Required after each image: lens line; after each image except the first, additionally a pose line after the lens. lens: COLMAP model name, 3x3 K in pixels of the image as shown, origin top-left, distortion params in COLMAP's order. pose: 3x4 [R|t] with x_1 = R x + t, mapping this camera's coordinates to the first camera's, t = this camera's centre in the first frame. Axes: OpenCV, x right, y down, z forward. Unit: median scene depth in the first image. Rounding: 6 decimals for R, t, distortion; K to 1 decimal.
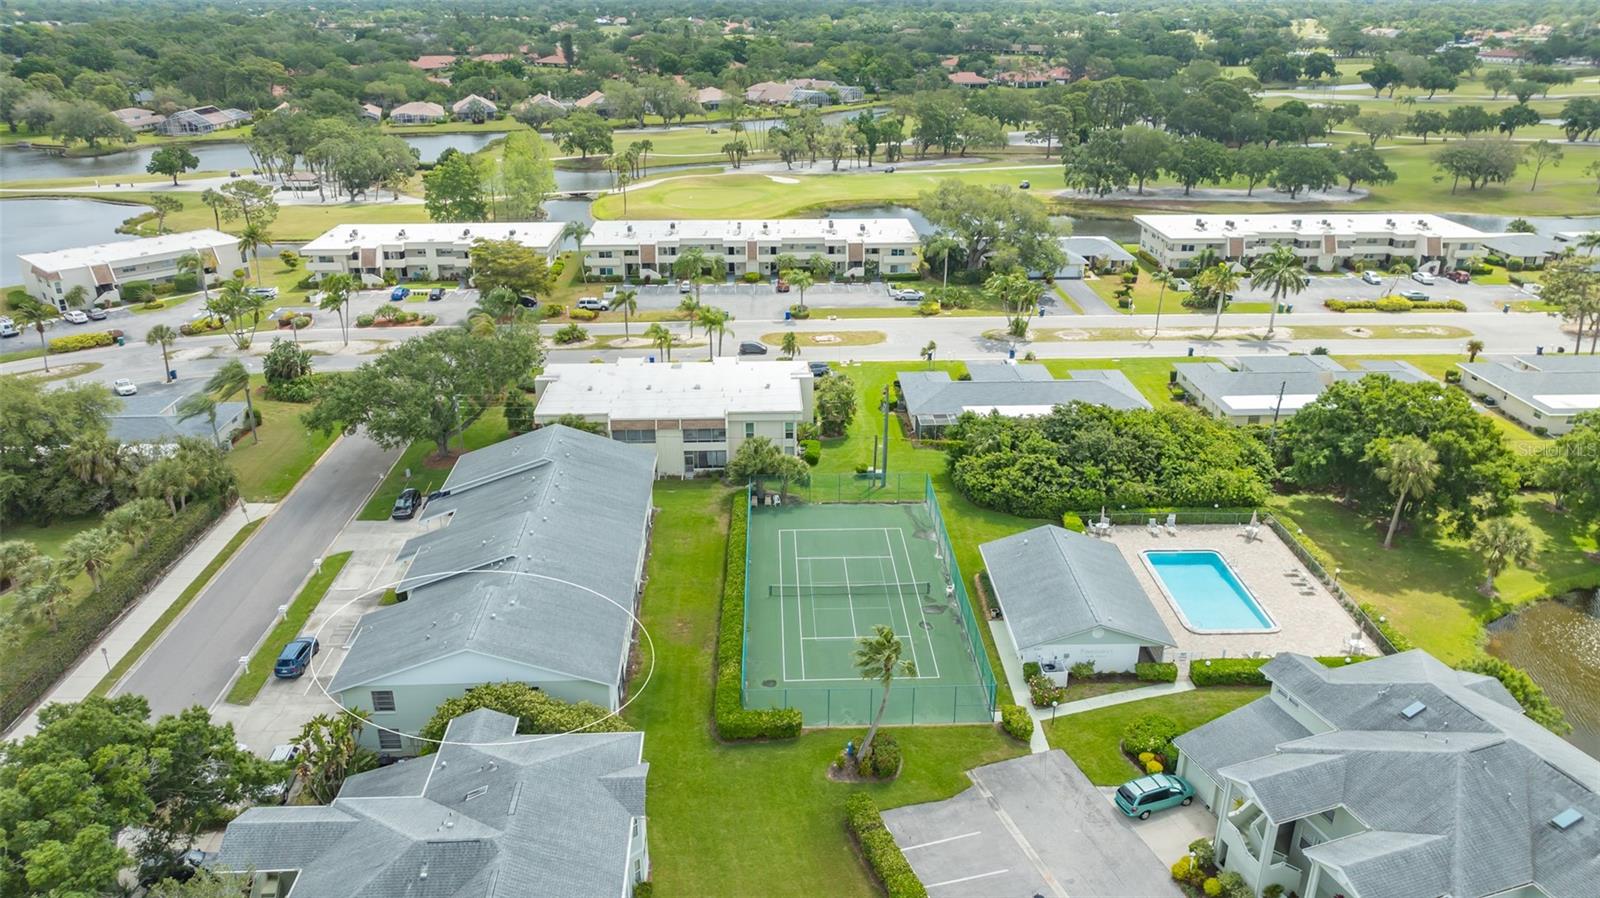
lens RADIAL K [[1134.7, 0, 791.0], [0, 1134.7, 453.7], [0, 0, 1]] dist [-0.006666, 0.000736]
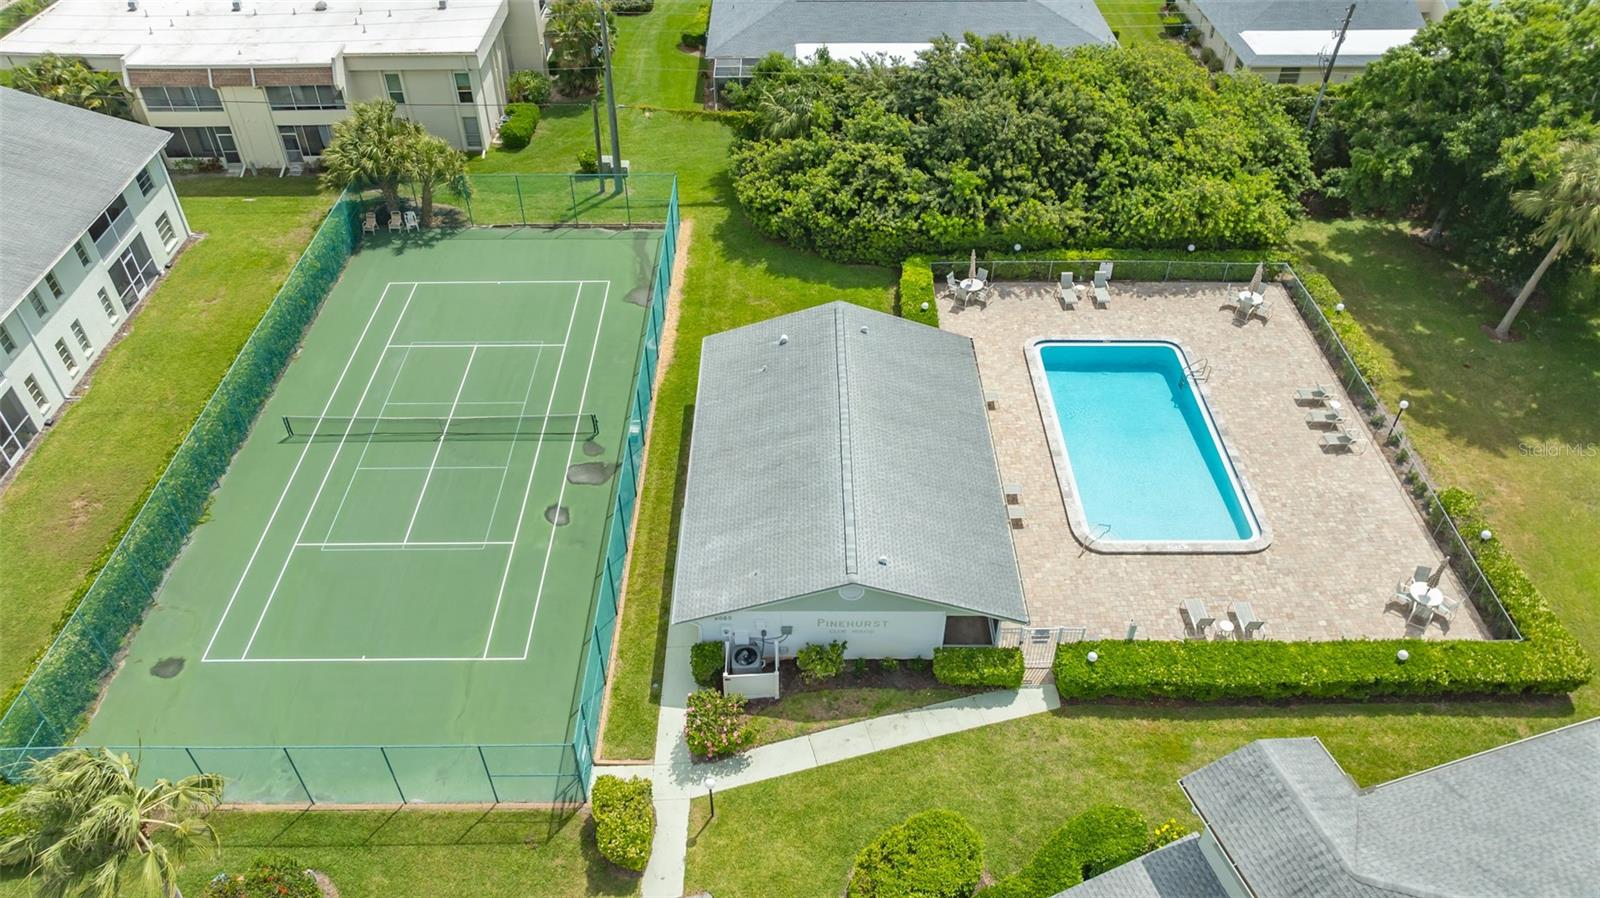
lens RADIAL K [[1114.5, 0, 794.1], [0, 1114.5, 445.8], [0, 0, 1]] dist [-0.003965, 0.003198]
pose [[0.999707, 0.015531, -0.018574, 0.194469], [-0.009090, 0.951787, 0.306624, -0.024964], [0.022441, -0.306366, 0.951649, 0.455027]]
